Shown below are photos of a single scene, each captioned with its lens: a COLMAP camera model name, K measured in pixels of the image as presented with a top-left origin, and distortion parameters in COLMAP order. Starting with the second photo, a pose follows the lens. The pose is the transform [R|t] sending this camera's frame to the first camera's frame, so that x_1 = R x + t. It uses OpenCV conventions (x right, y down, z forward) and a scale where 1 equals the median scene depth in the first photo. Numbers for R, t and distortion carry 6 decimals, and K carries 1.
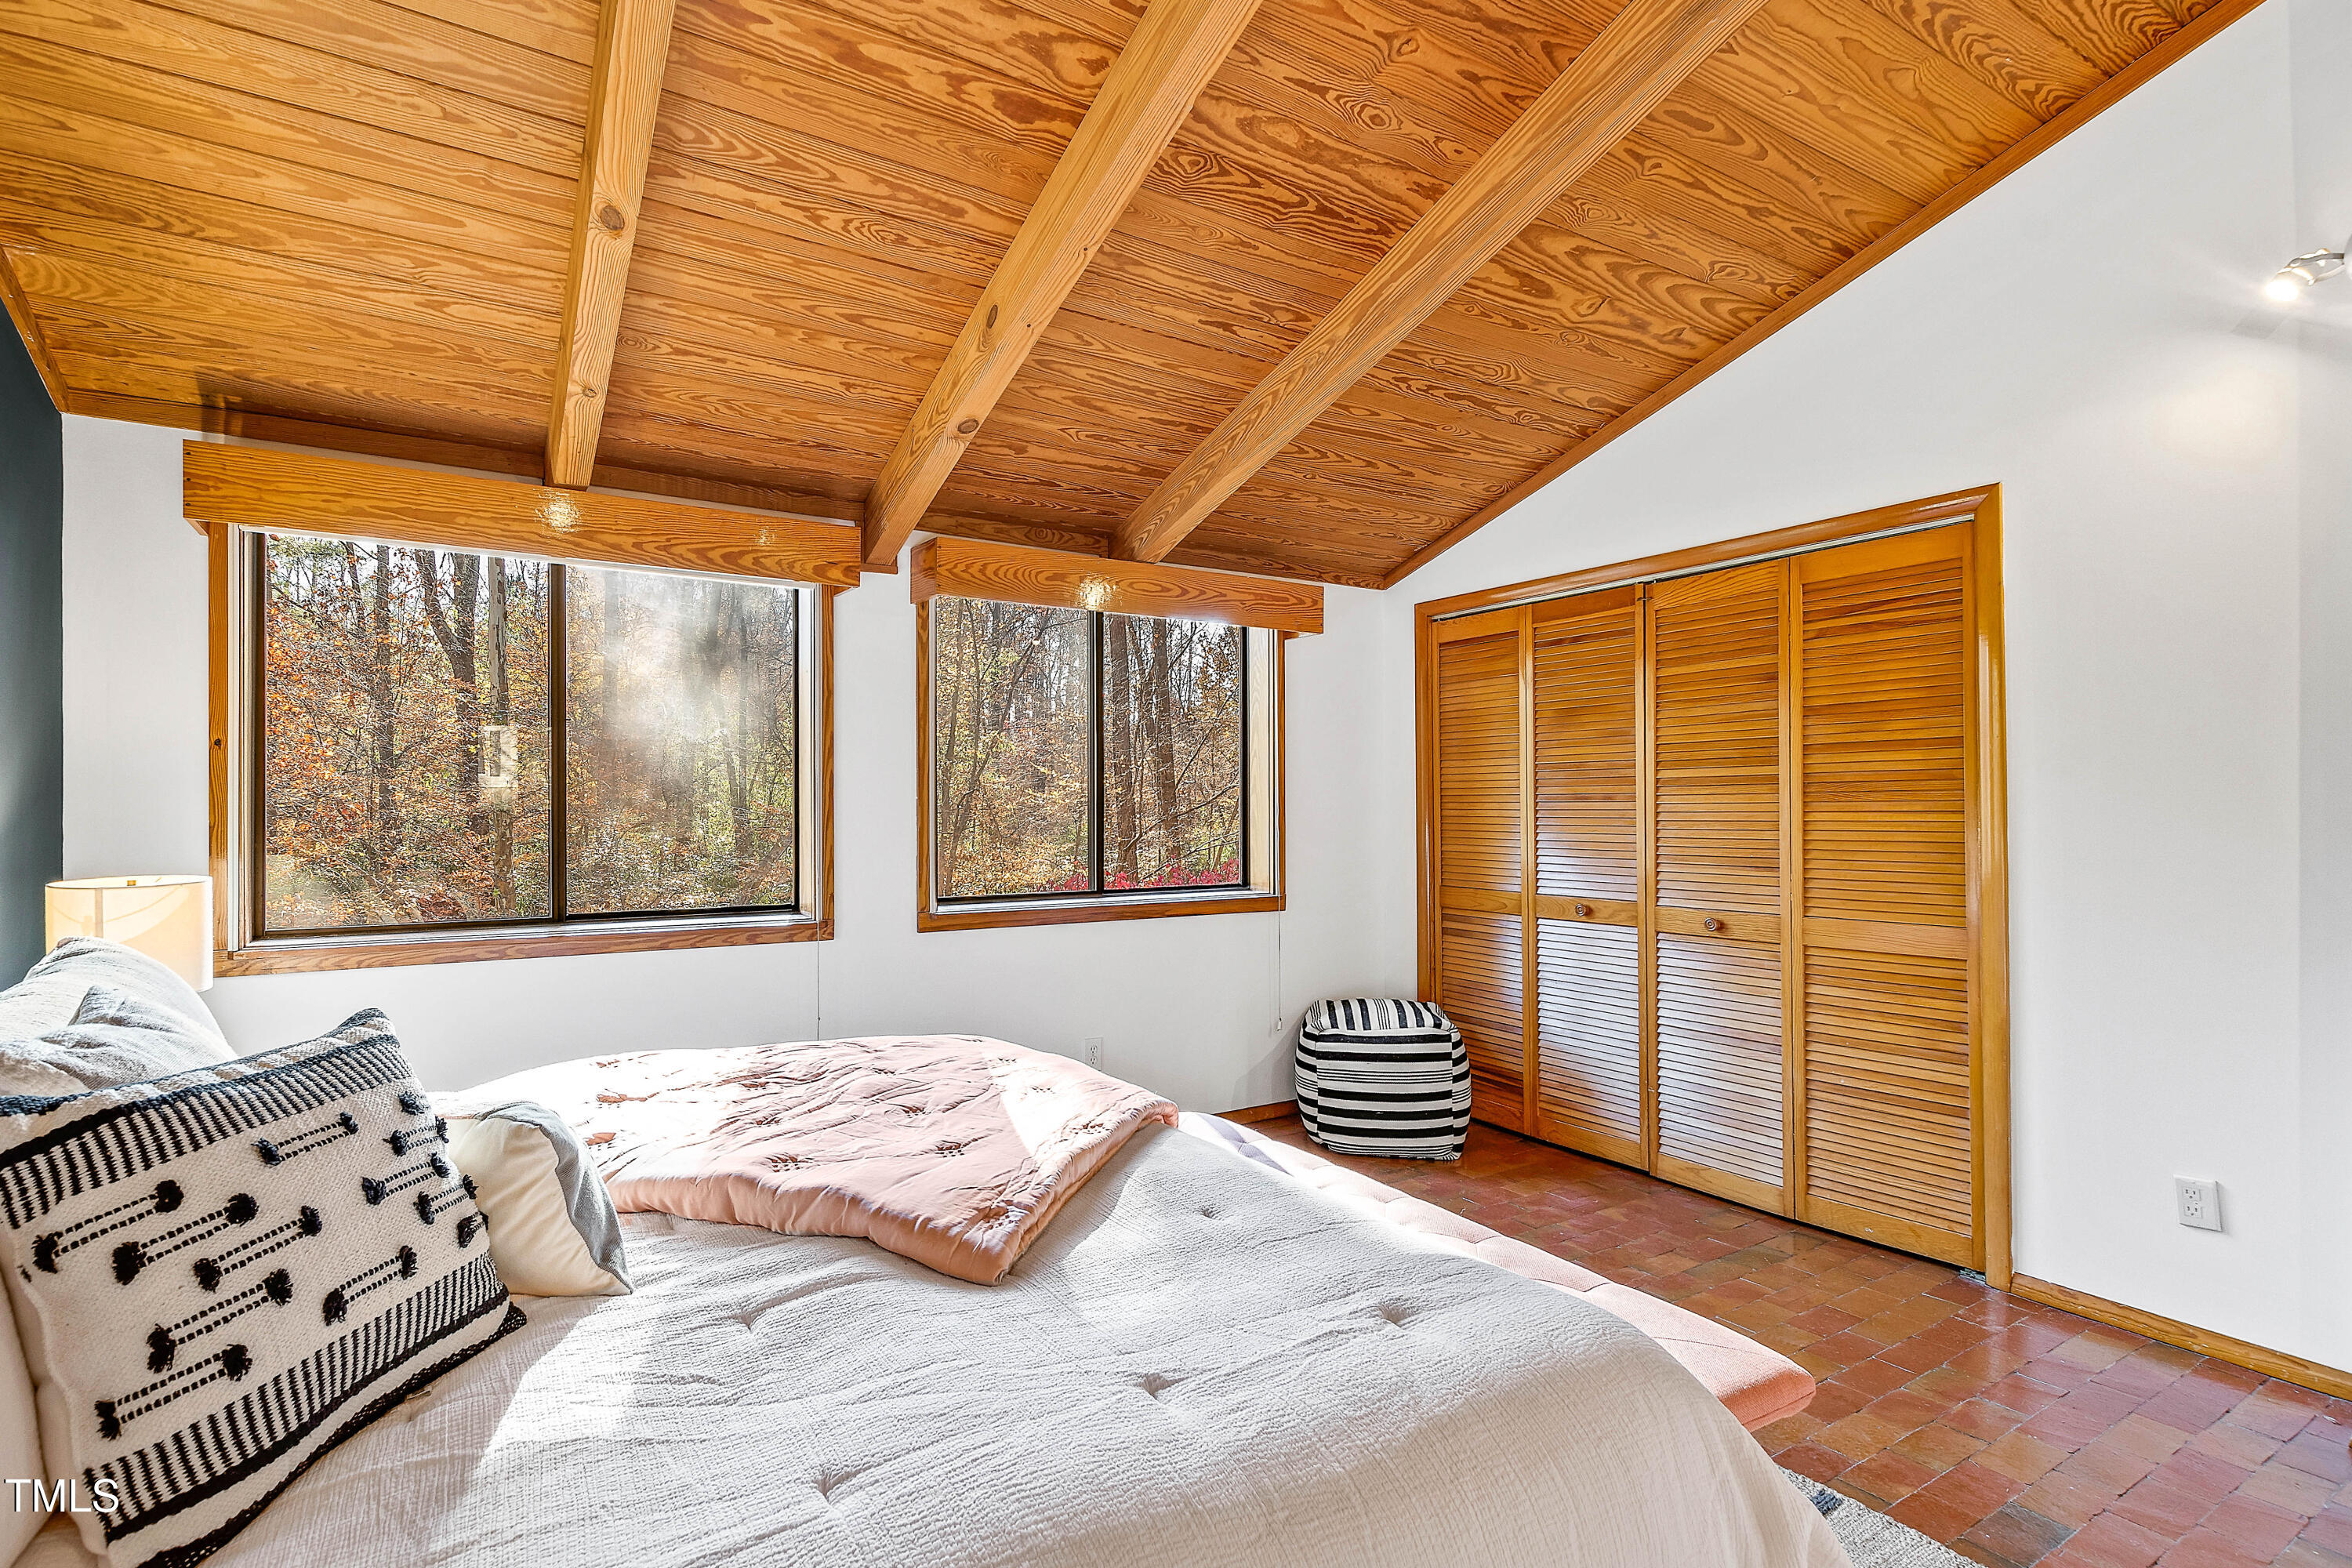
lens RADIAL K [[1005.6, 0, 1190.1], [0, 1005.6, 800.1], [0, 0, 1]] dist [0.008978, 0.000466]
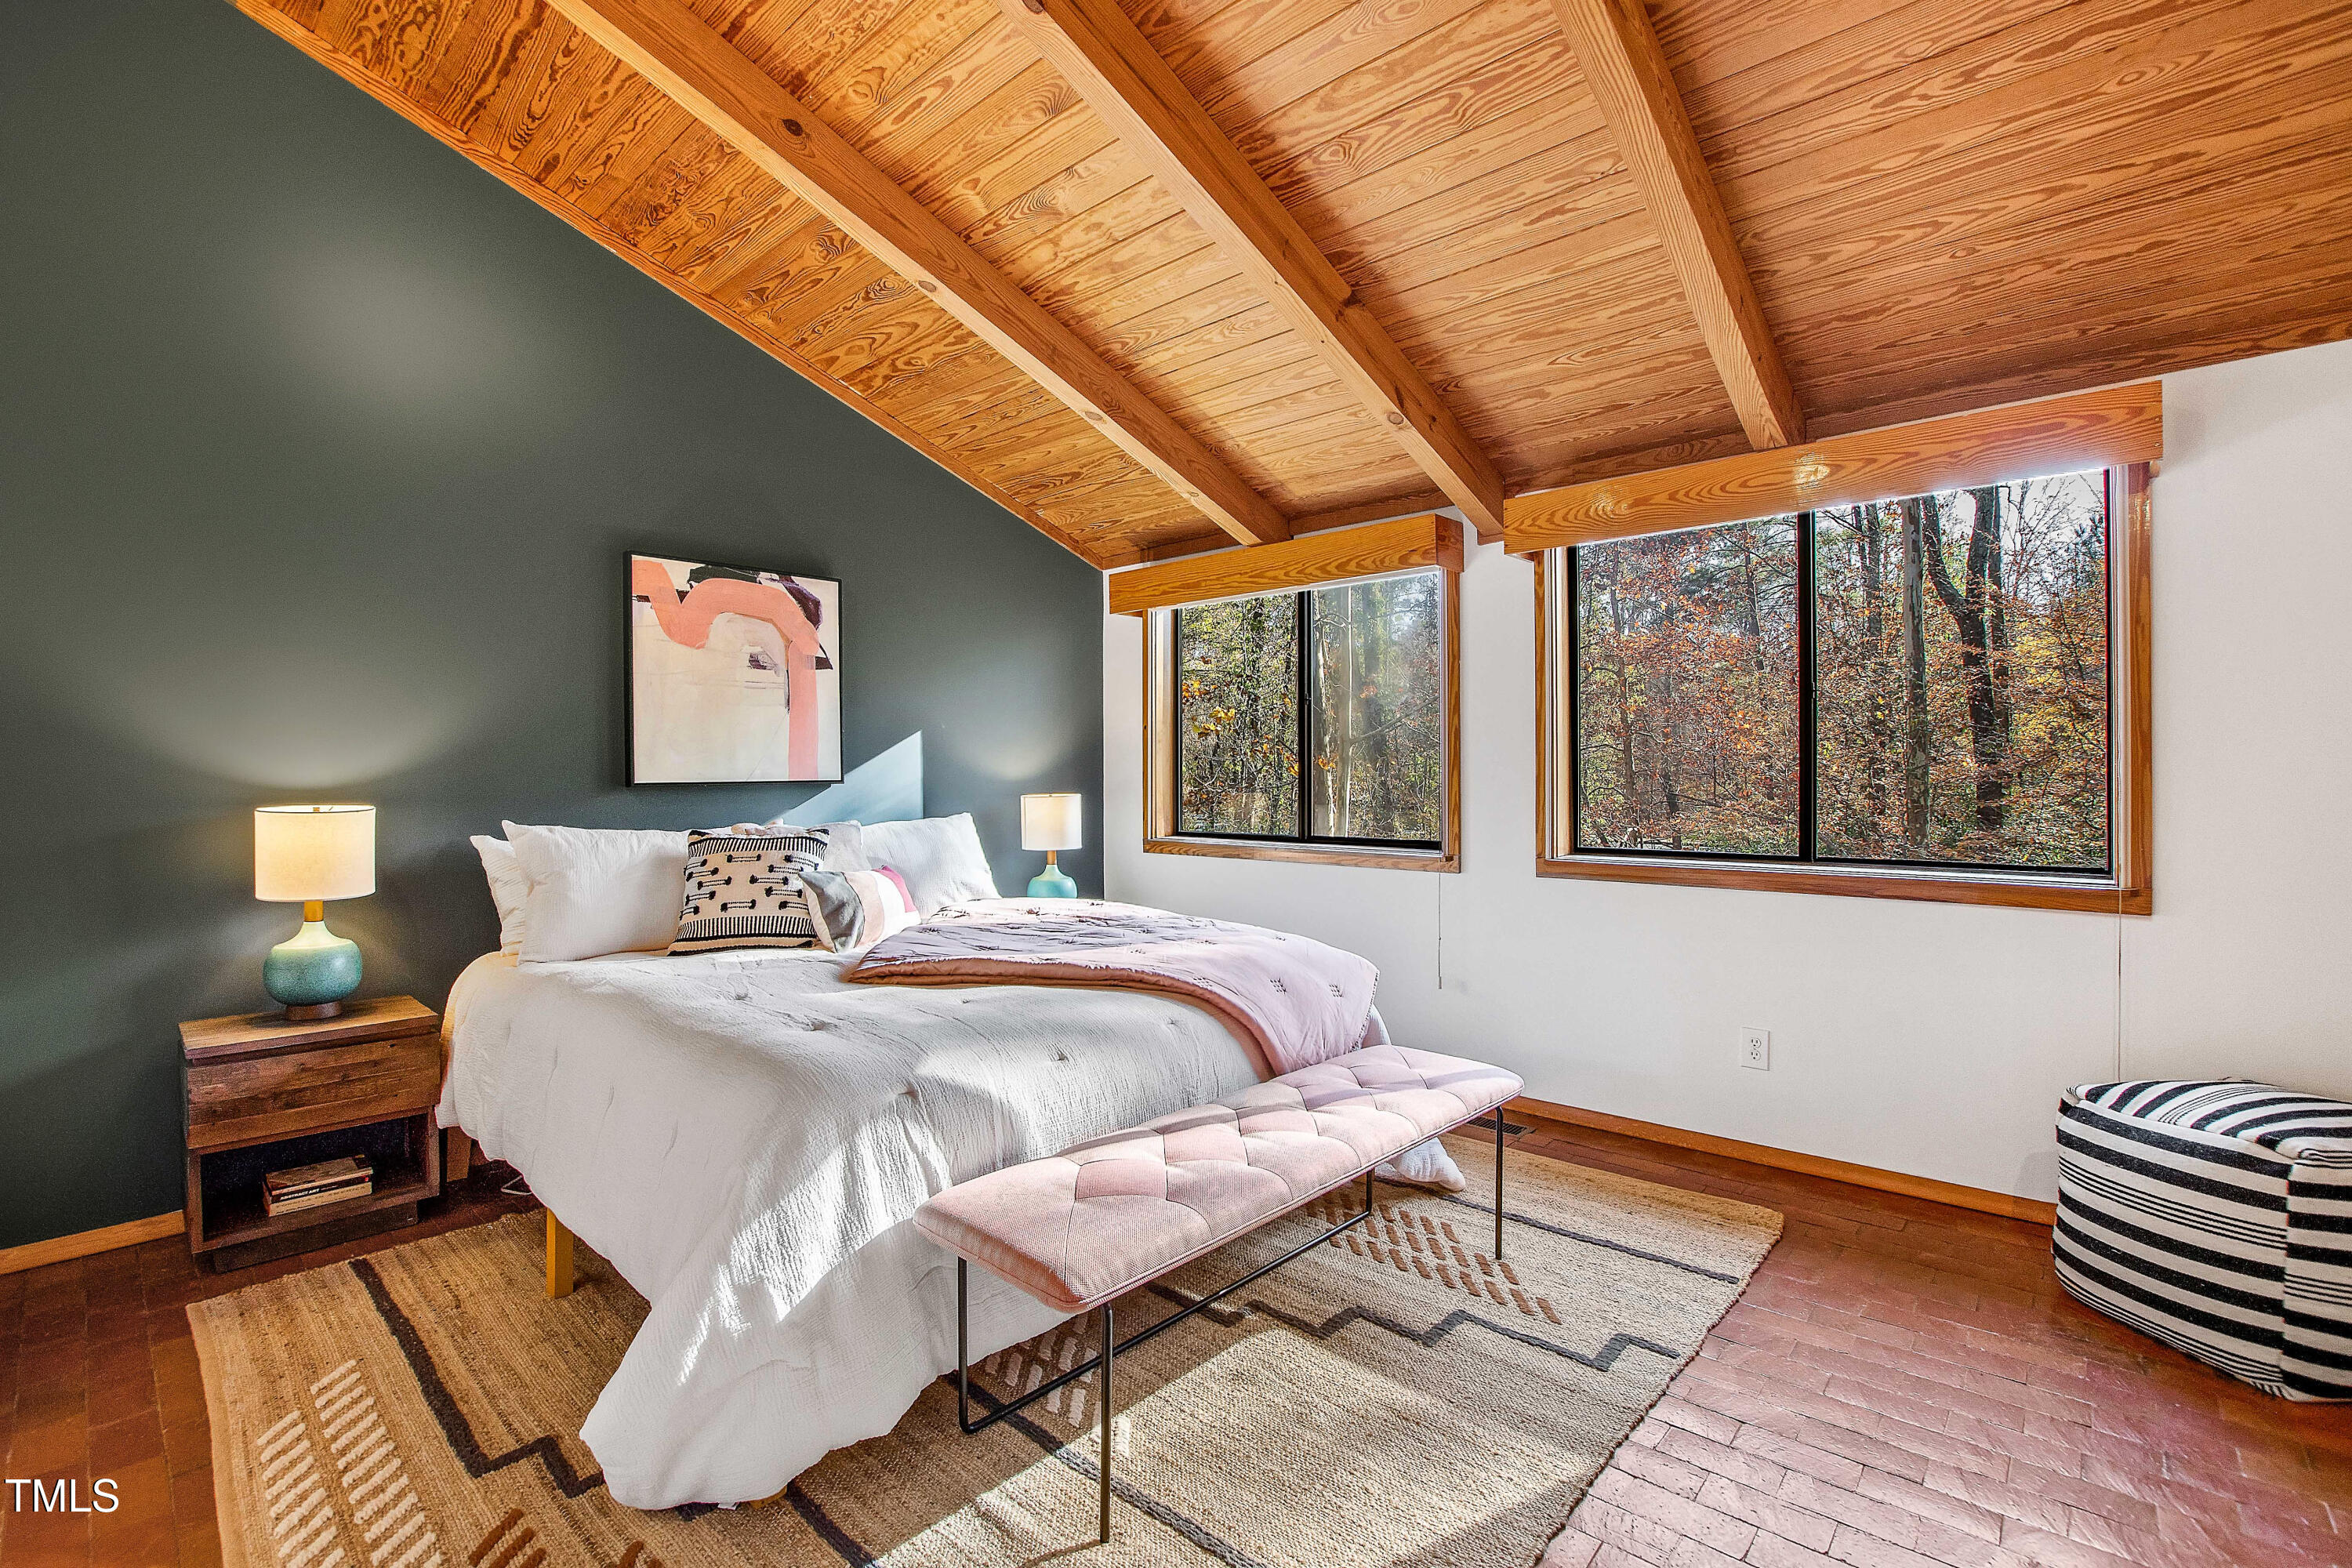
lens RADIAL K [[1063.6, 0, 1199.6], [0, 1063.6, 784.9], [0, 0, 1]] dist [-0.002341, -0.000505]
pose [[0.338859, 0.007209, -0.940810, 0.674782], [0.009534, 0.999893, 0.011096, 0.021816], [0.940789, -0.012730, 0.338754, 0.307174]]
